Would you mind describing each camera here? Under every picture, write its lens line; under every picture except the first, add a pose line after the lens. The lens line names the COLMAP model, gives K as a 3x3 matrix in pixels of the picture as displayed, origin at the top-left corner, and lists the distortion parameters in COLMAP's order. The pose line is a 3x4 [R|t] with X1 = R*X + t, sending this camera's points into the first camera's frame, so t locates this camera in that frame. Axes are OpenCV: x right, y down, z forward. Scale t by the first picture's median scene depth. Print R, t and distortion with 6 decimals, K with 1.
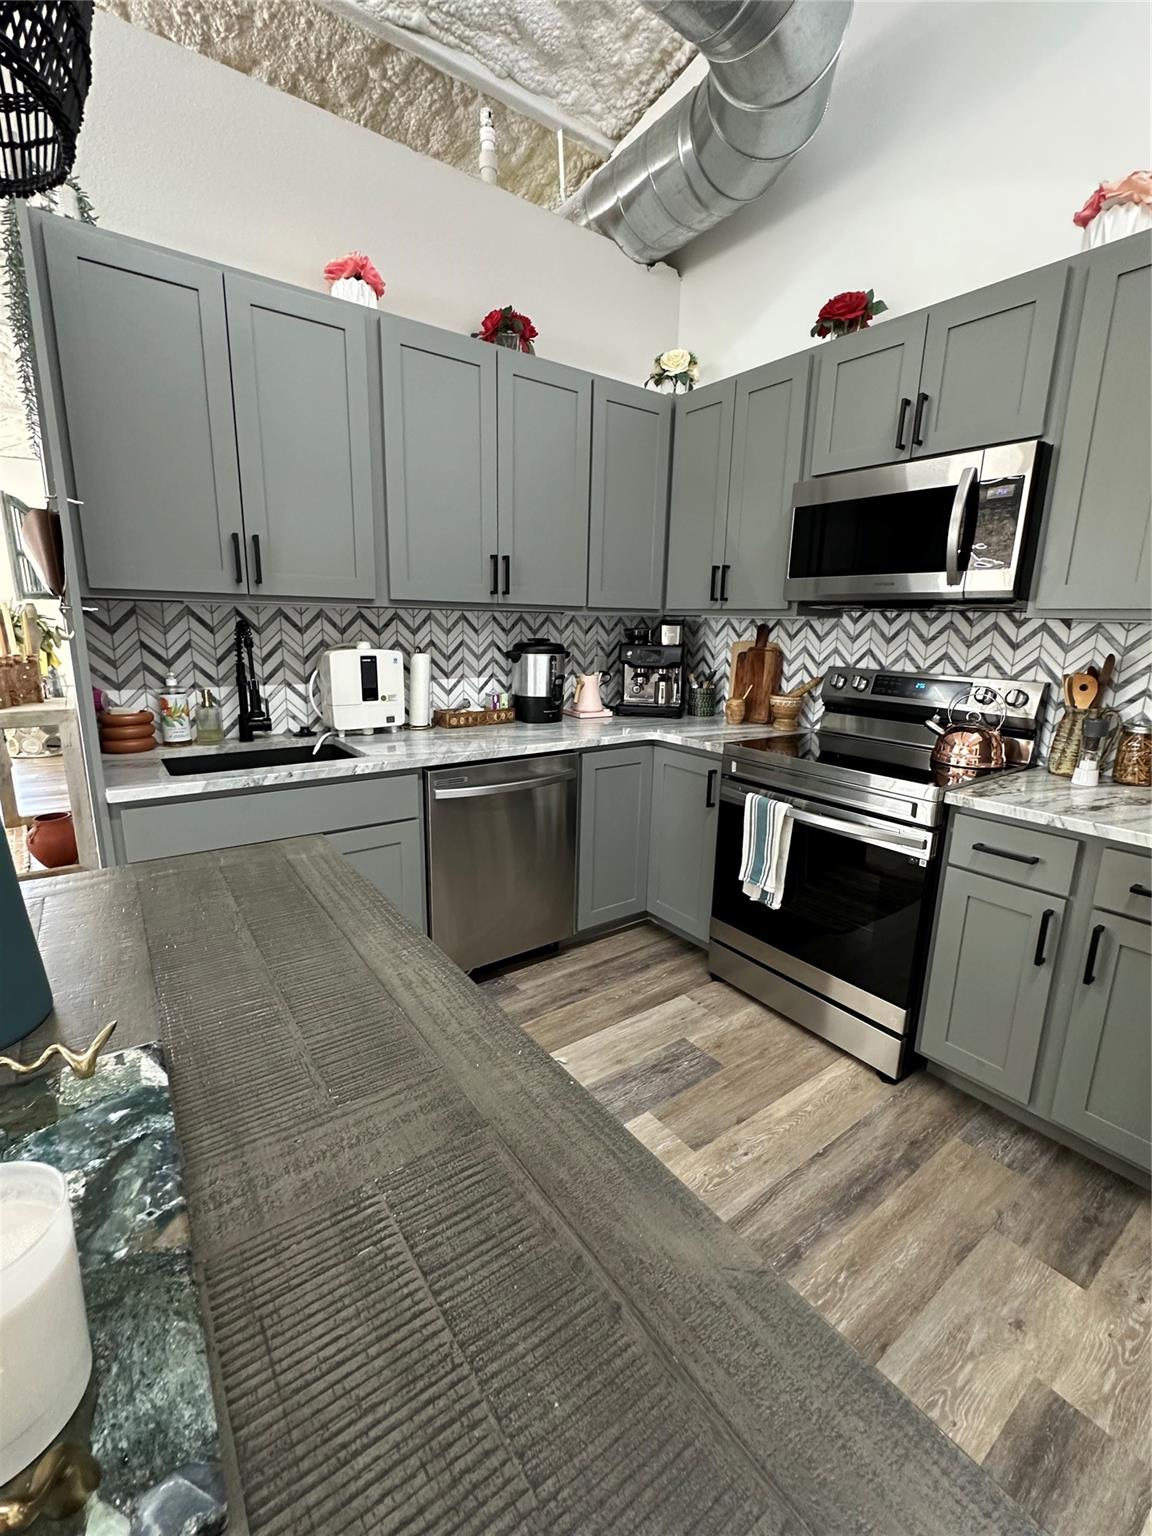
lens RADIAL K [[664.6, 0, 575.5], [0, 664.6, 763.6], [0, 0, 1]] dist [-0.000354, -0.000226]
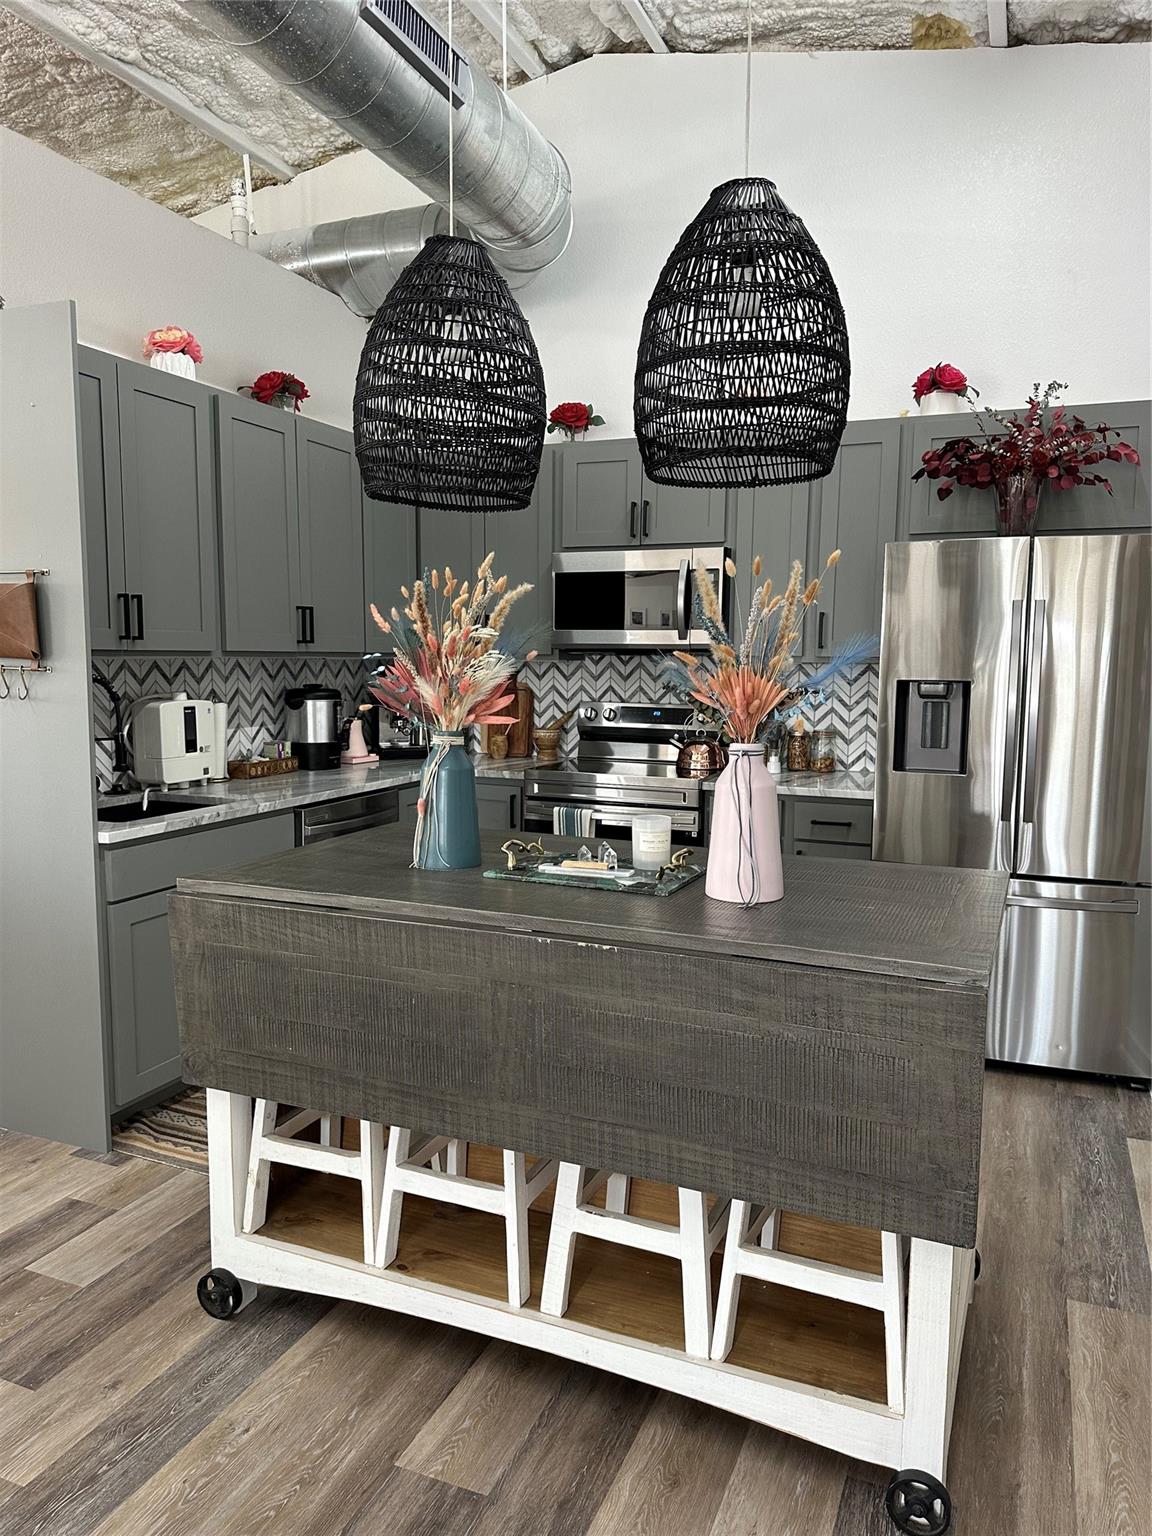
lens RADIAL K [[1083.1, 0, 580.1], [0, 1083.1, 772.0], [0, 0, 1]] dist [0.068073, -0.082495]
pose [[0.856069, -0.068786, 0.512264, -0.576782], [0.116842, 0.991203, -0.062164, 0.089520], [-0.503482, 0.113071, 0.856575, -0.583896]]
